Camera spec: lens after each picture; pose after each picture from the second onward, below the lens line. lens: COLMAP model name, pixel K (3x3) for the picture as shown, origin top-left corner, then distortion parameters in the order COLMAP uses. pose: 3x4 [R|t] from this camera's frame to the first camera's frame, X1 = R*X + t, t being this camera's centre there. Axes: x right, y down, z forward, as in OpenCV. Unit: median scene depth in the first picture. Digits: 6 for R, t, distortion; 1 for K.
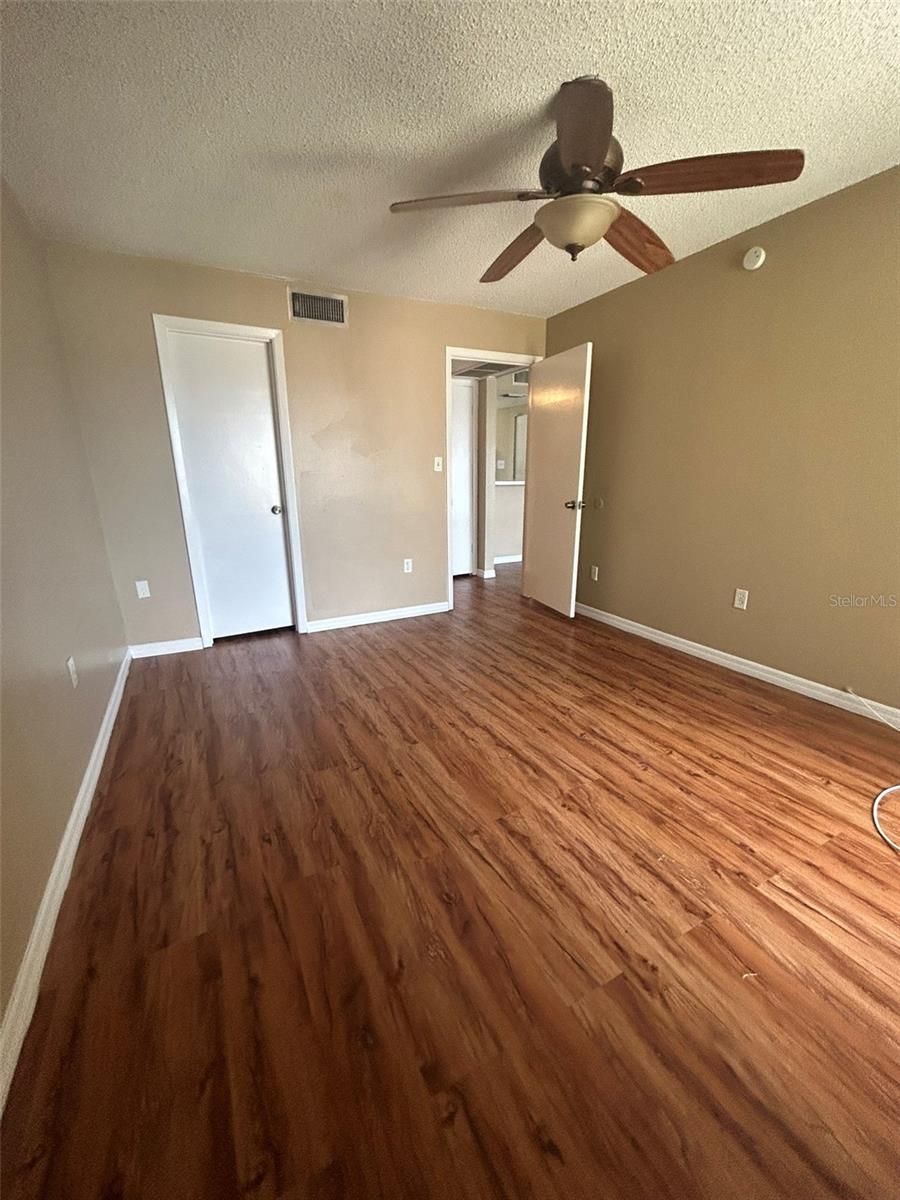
lens RADIAL K [[488.6, 0, 450.0], [0, 488.6, 600.0], [0, 0, 1]] dist [-0.001644, 0.000383]
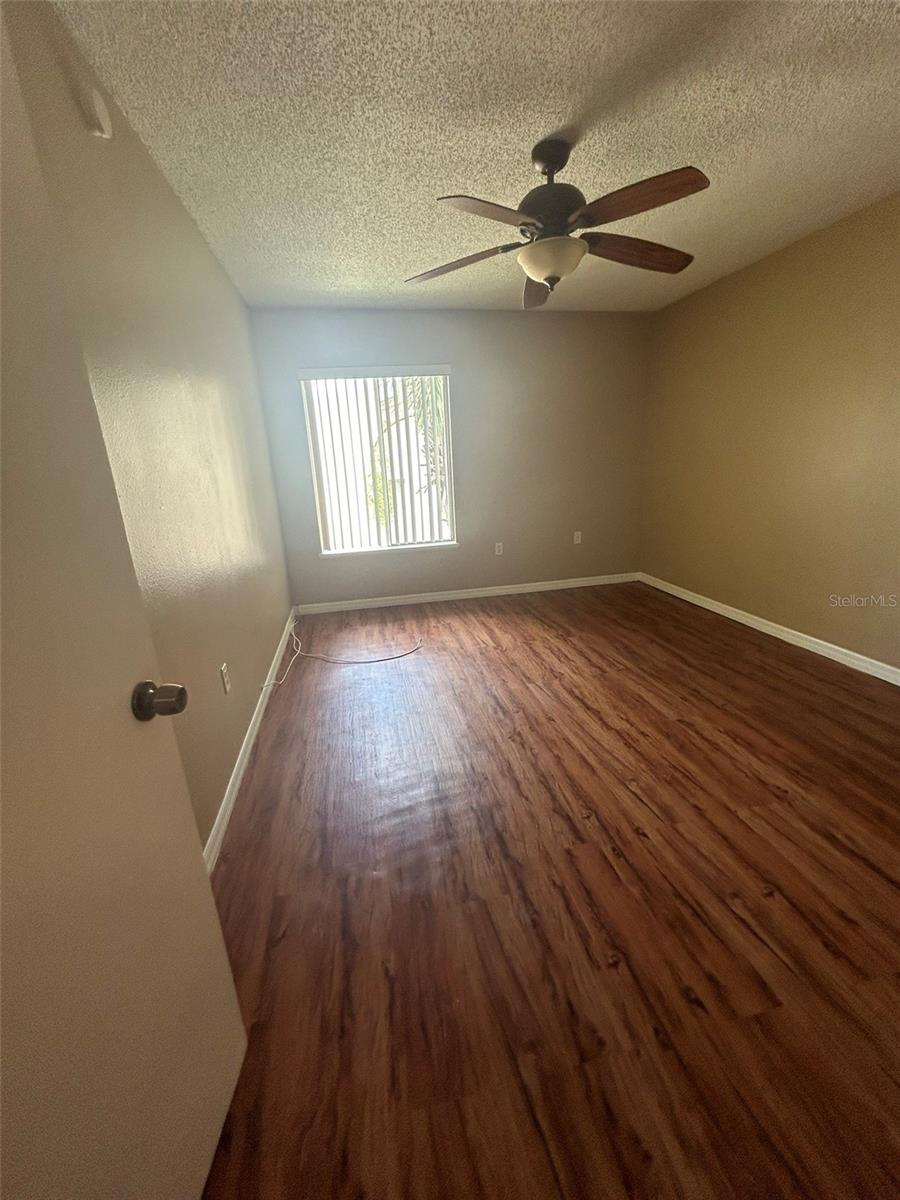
lens RADIAL K [[488.6, 0, 450.0], [0, 488.6, 600.0], [0, 0, 1]] dist [-0.001644, 0.000383]
pose [[-0.957835, -0.023867, 0.286327, 0.126258], [0.131351, 0.849938, 0.510247, -0.627302], [-0.255538, 0.526341, -0.810966, 2.159830]]
